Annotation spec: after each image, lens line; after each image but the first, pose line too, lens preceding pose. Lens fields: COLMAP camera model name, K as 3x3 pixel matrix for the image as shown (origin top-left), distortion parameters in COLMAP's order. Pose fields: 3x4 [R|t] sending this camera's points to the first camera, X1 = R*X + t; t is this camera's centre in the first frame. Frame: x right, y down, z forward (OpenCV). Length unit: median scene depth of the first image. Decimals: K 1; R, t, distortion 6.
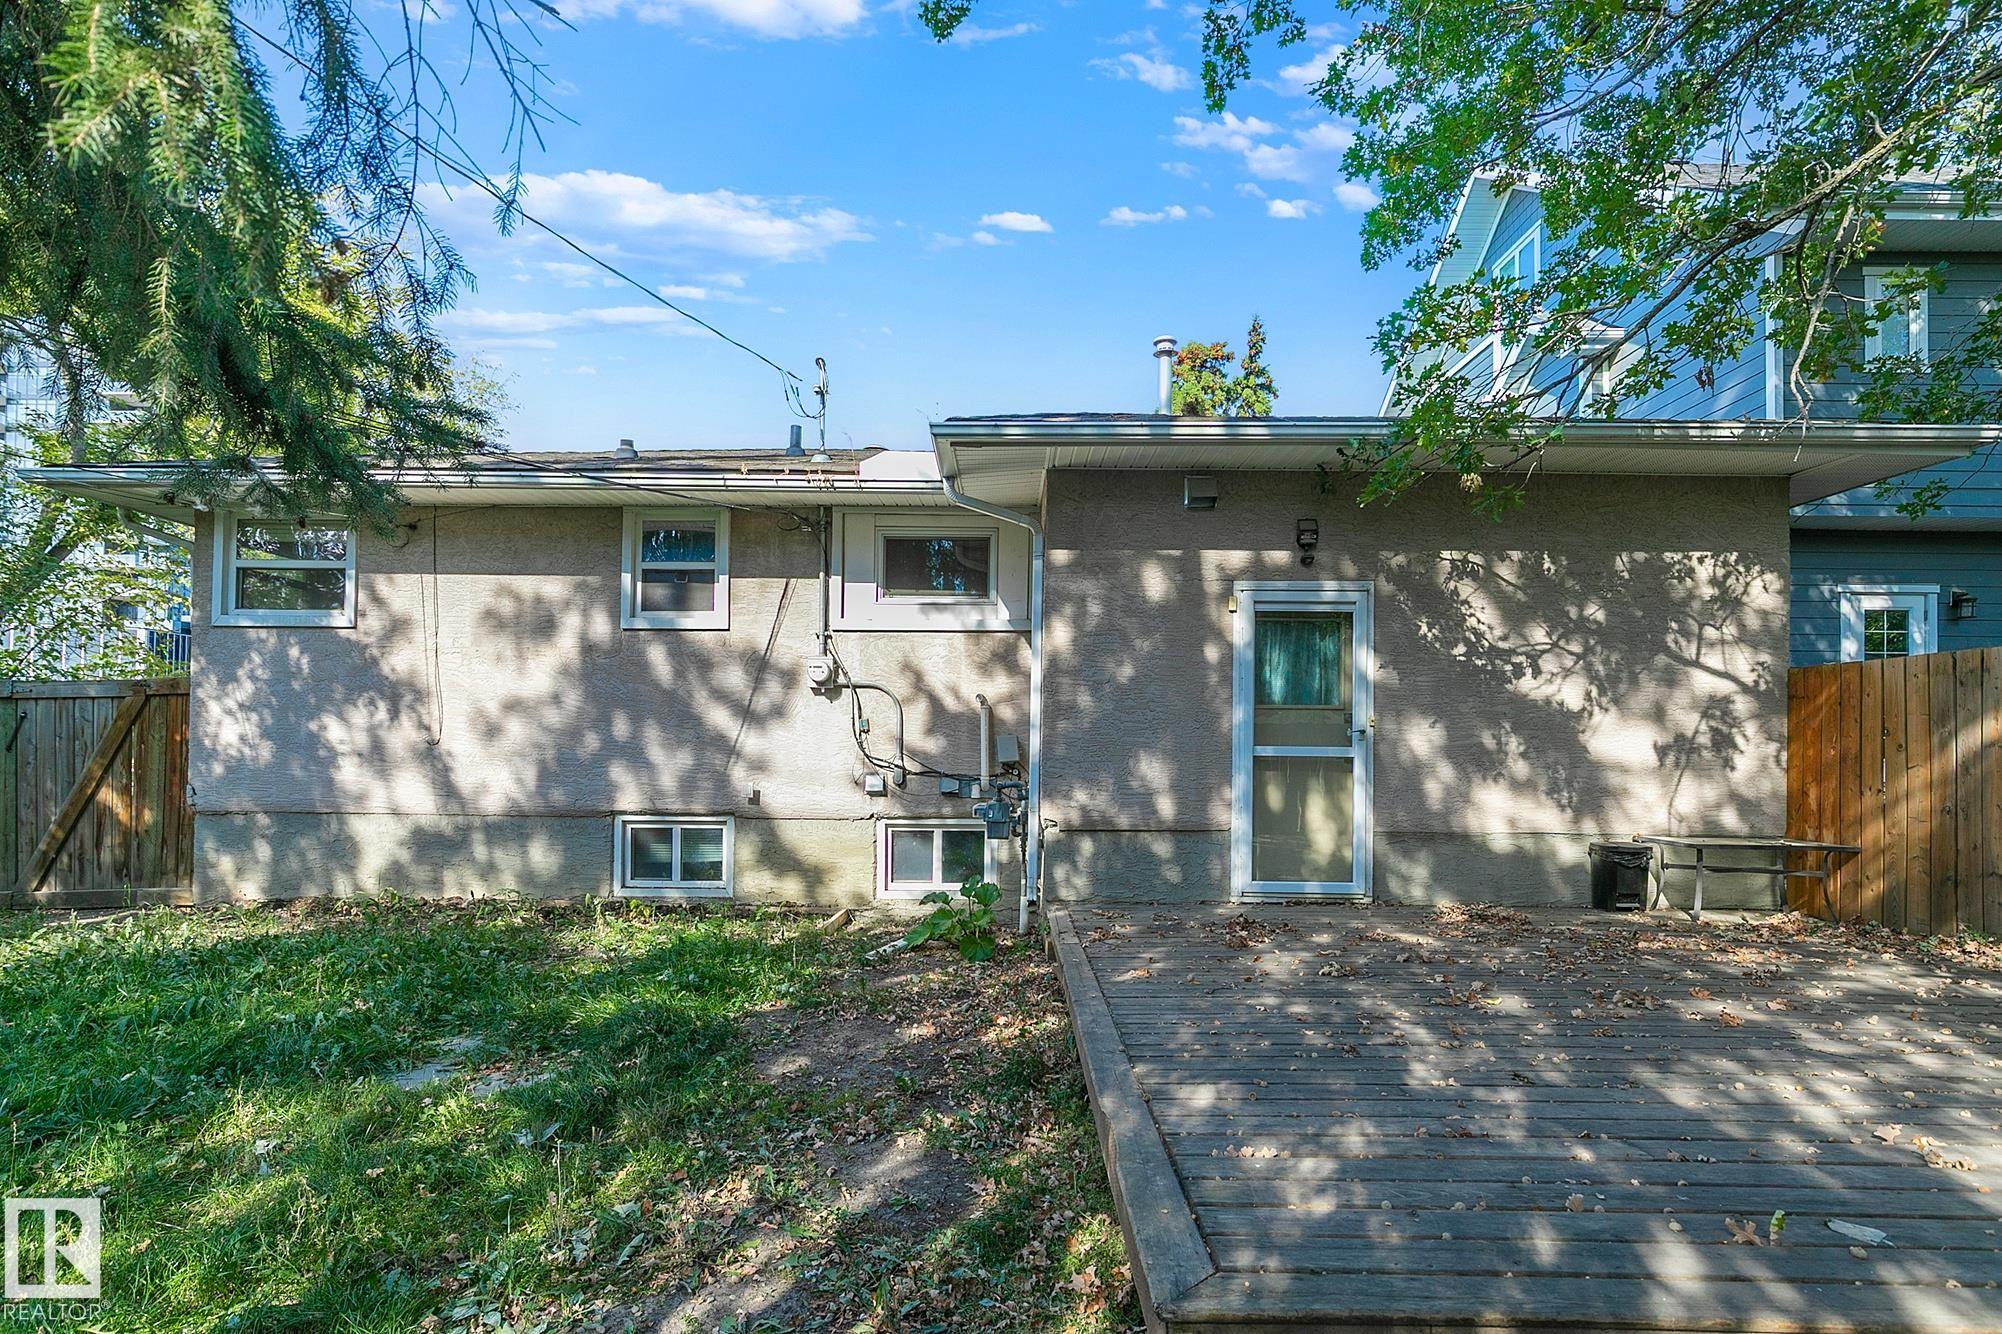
lens RADIAL K [[1001.5, 0, 1002.2], [0, 1001.5, 732.5], [0, 0, 1]] dist [0.000147, -0.000408]
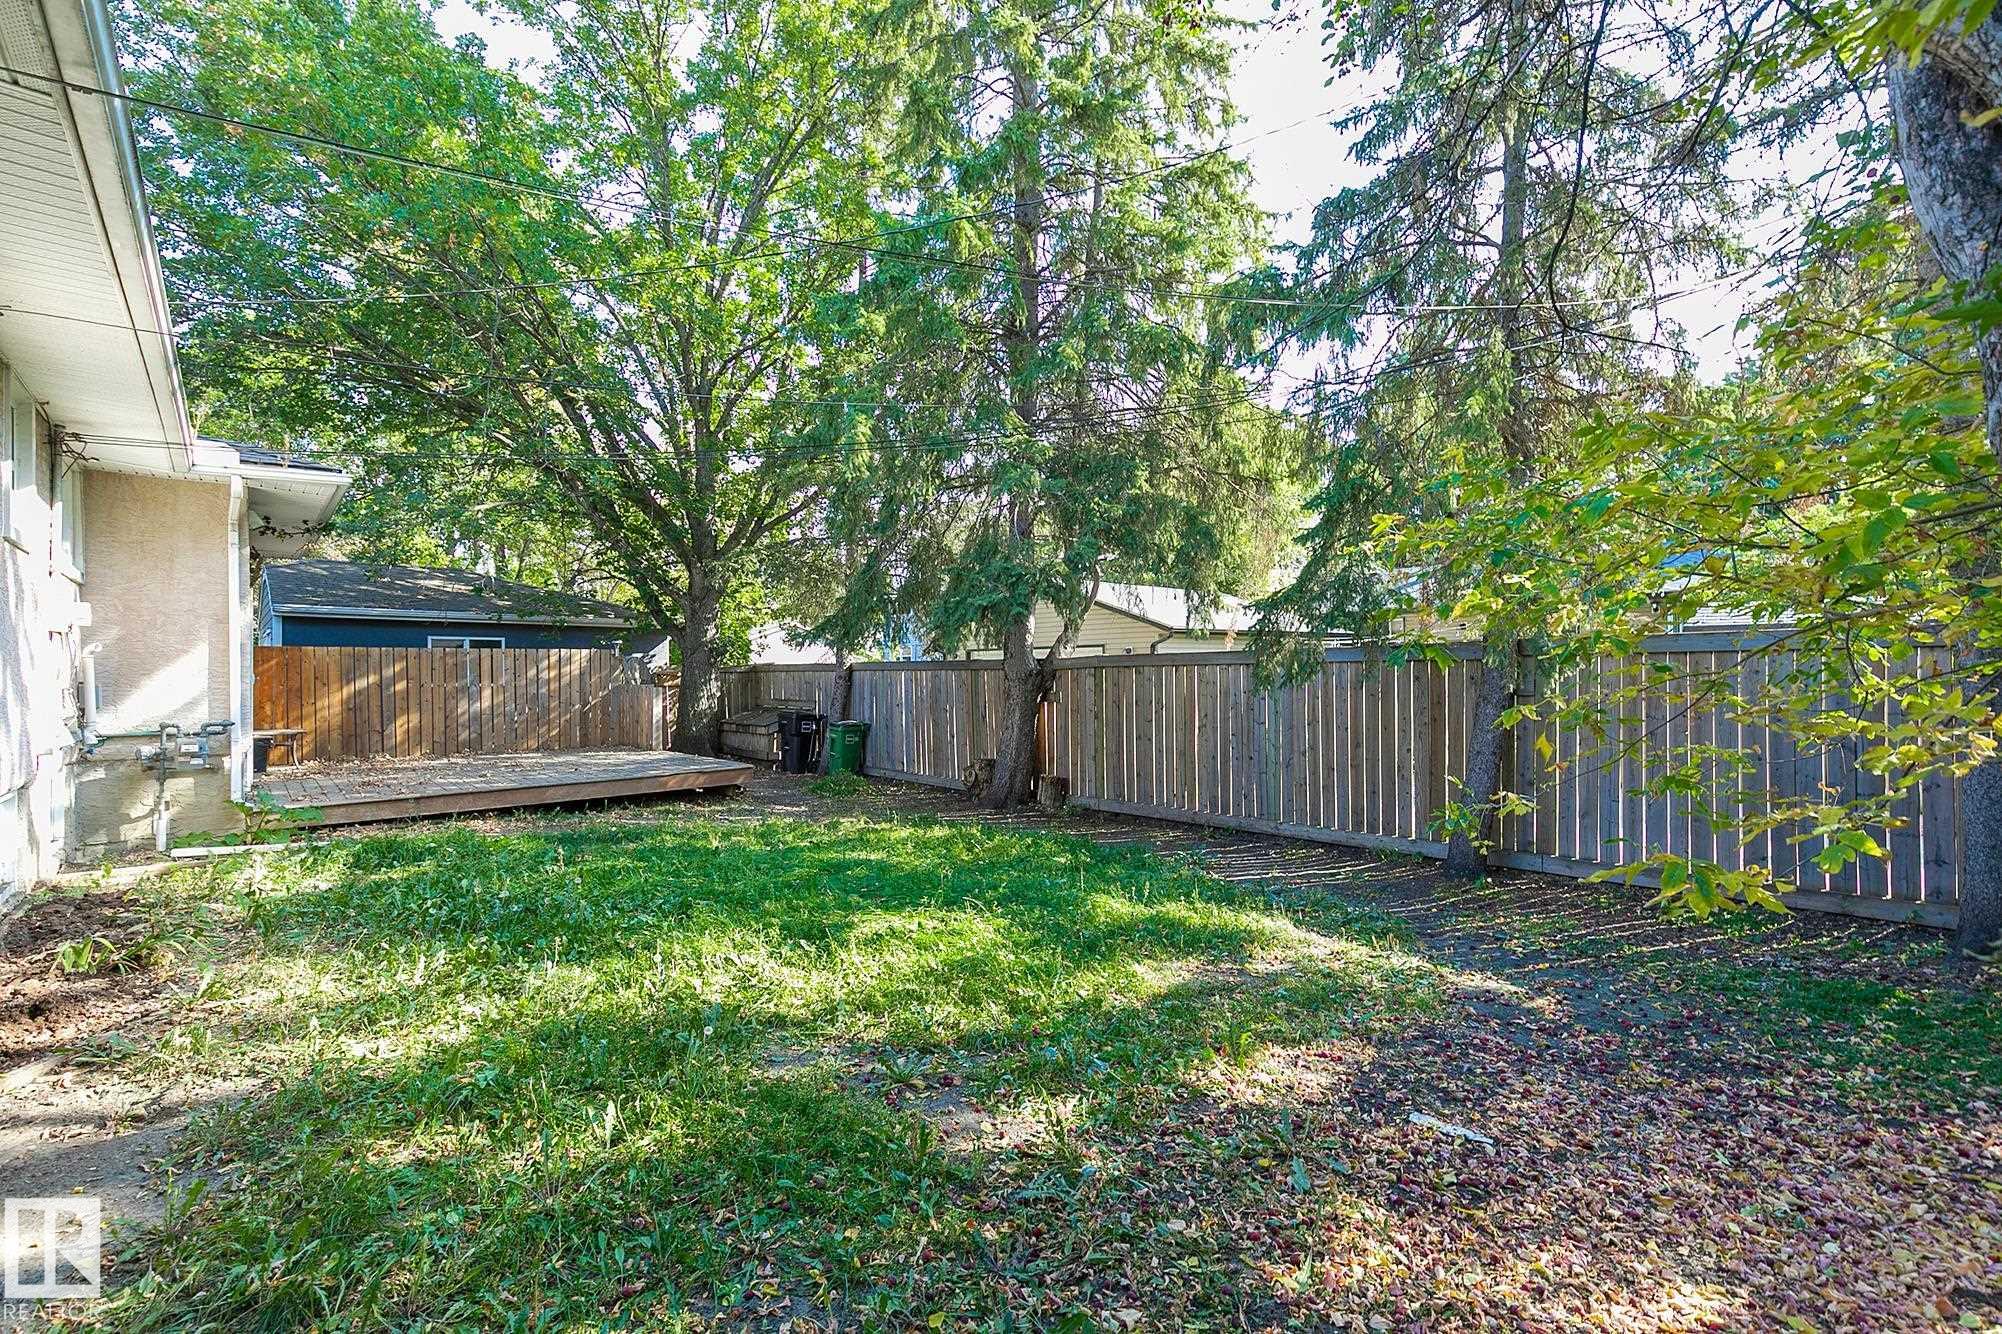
lens RADIAL K [[902.1, 0, 988.0], [0, 902.1, 673.2], [0, 0, 1]] dist [0.007209, -0.001537]
pose [[-0.650752, -0.000983, 0.759290, -1.367470], [-0.012448, 0.999879, -0.009374, -0.010716], [-0.759188, -0.015552, -0.650685, 0.918077]]
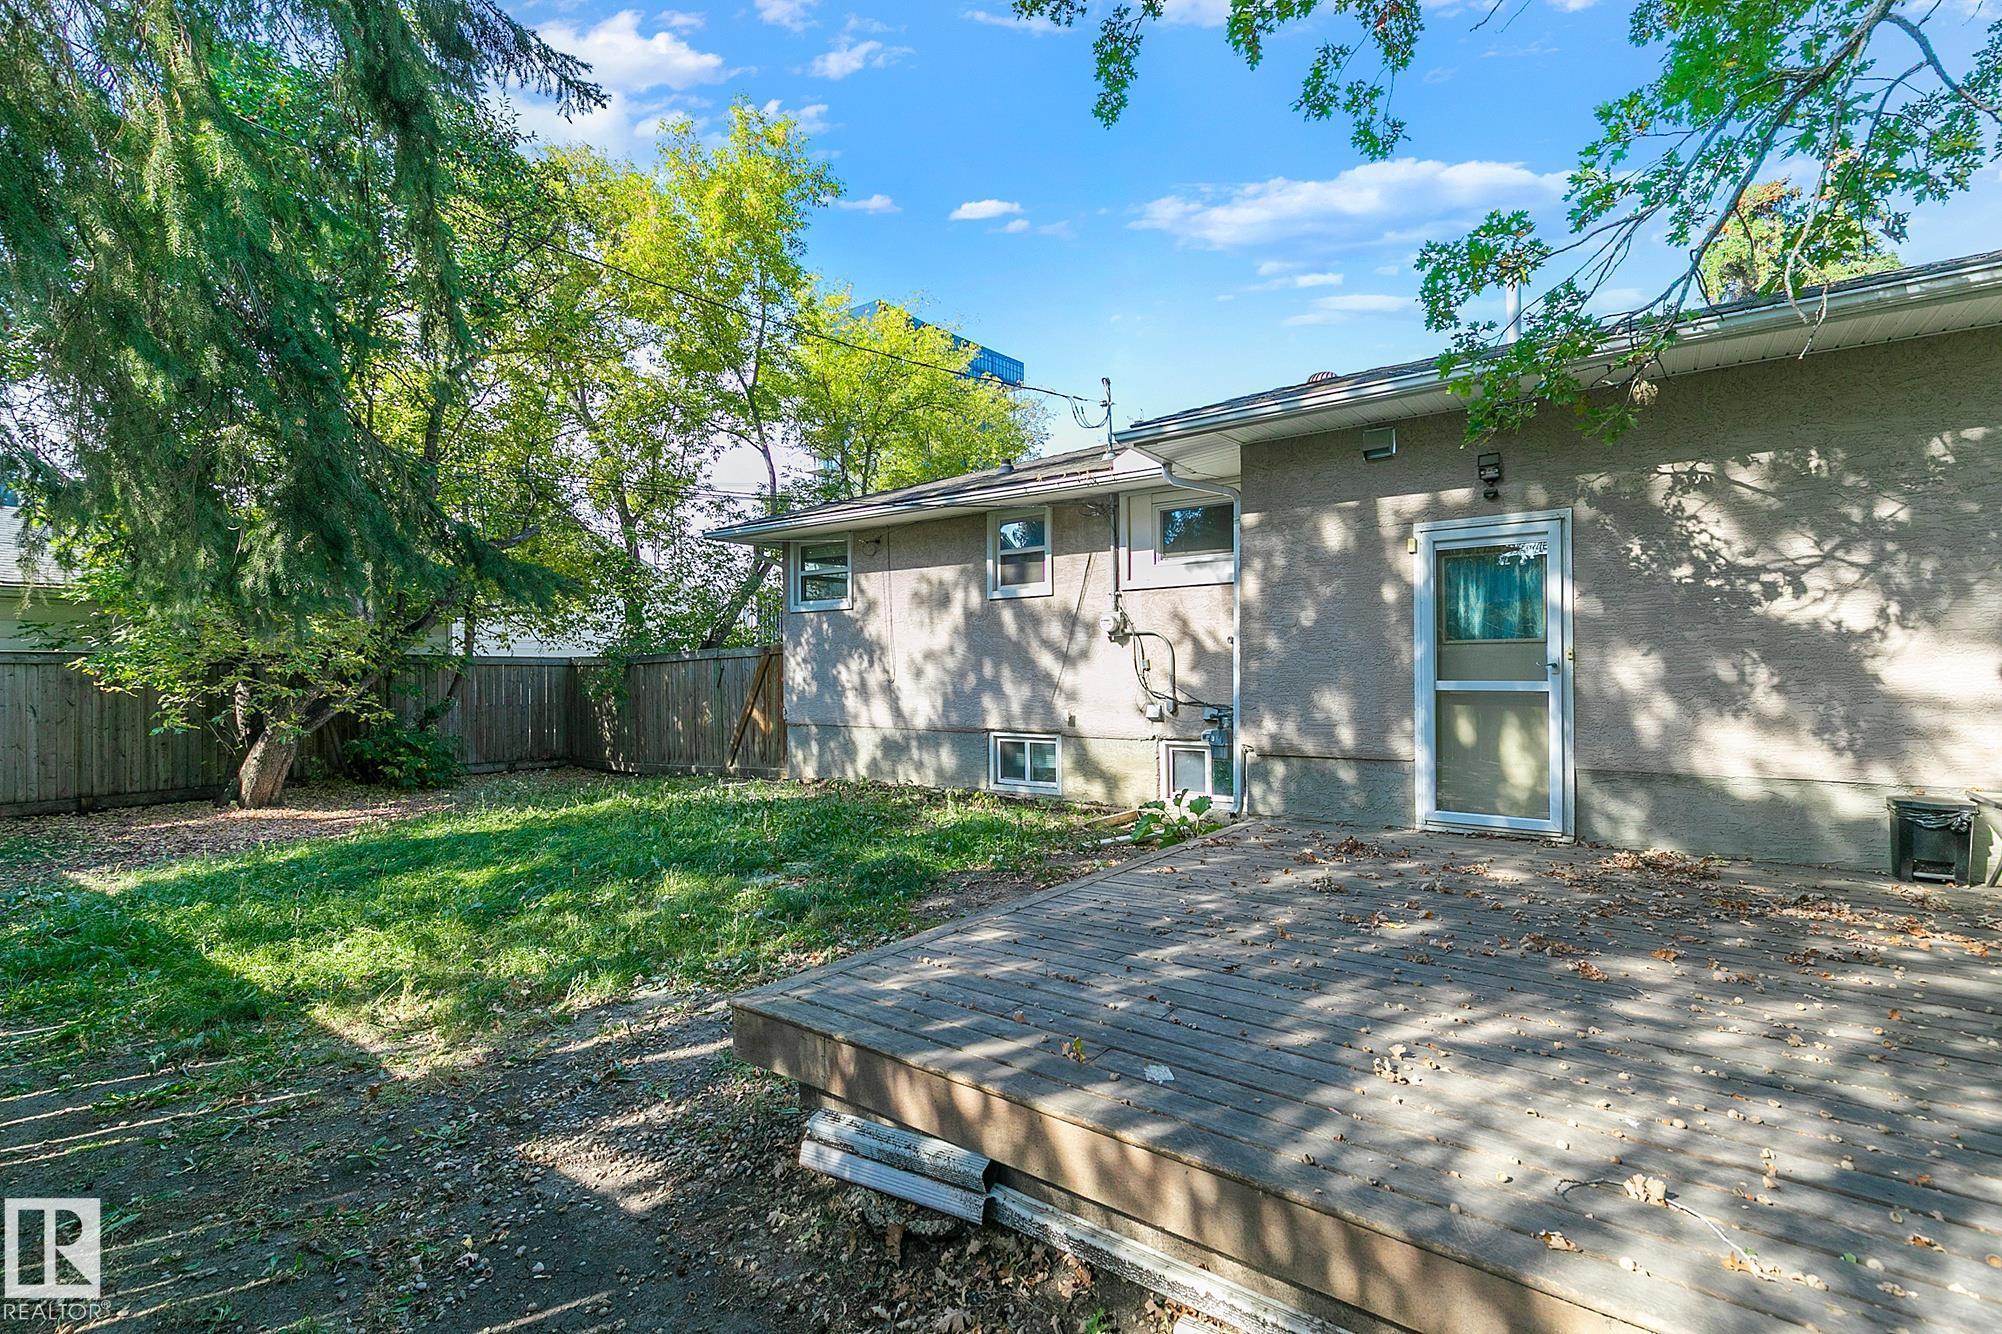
lens RADIAL K [[902.1, 0, 986.3], [0, 902.1, 664.5], [0, 0, 1]] dist [0.007209, -0.001537]
pose [[0.807724, -0.020058, -0.589220, 0.378676], [0.026273, 0.999653, 0.001985, -0.014981], [0.588975, -0.017084, 0.807970, -0.027282]]
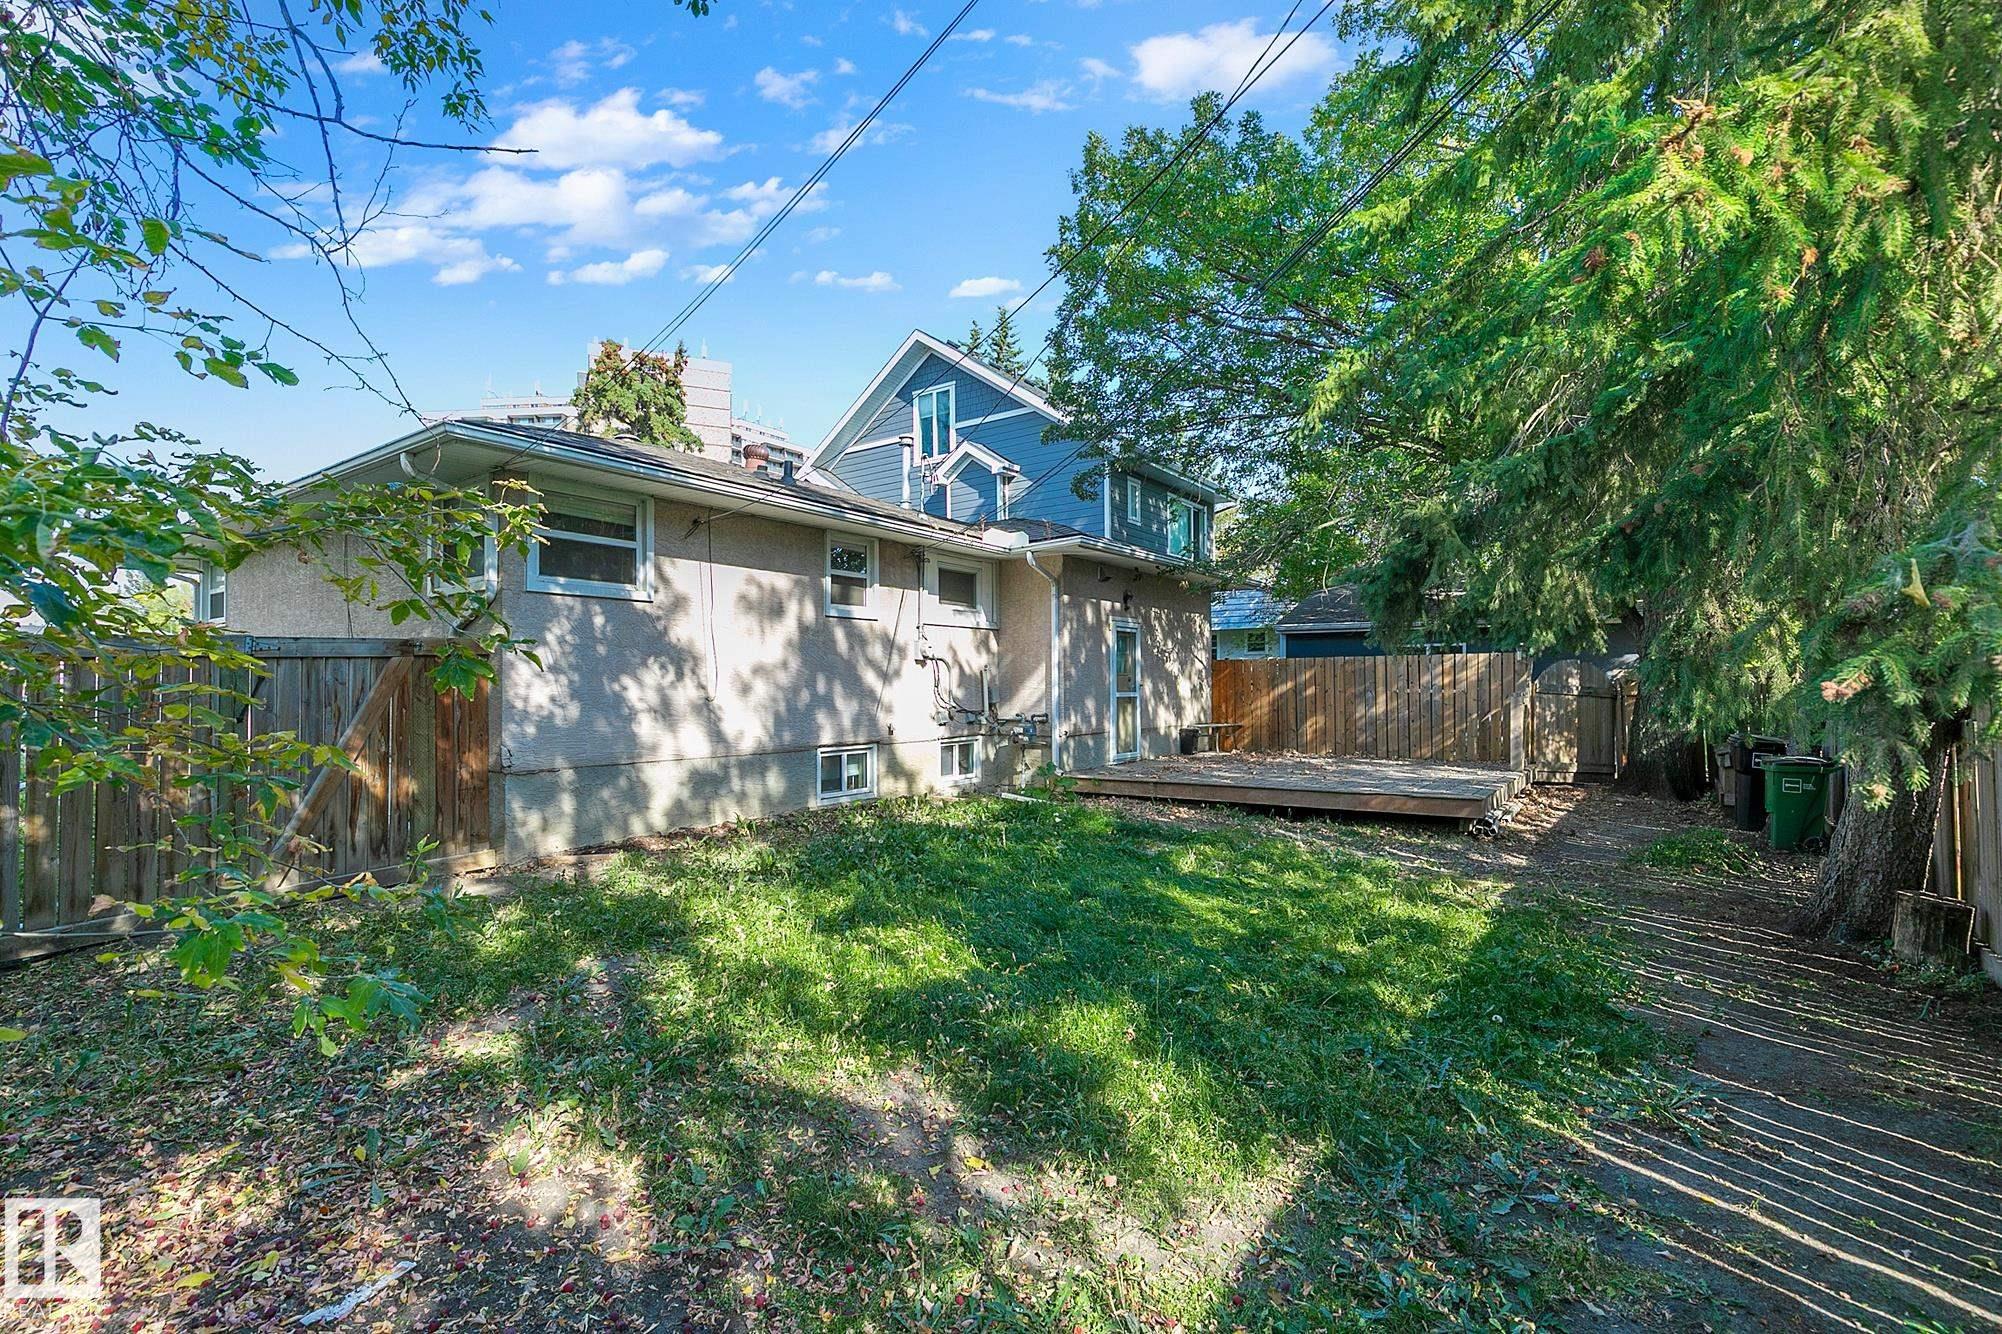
lens RADIAL K [[902.1, 0, 988.7], [0, 902.1, 669.2], [0, 0, 1]] dist [0.007209, -0.001537]
pose [[0.579233, 0.003721, 0.815153, -1.324583], [-0.008557, 0.999962, 0.001516, -0.032732], [-0.815117, -0.007853, 0.579243, 0.078197]]
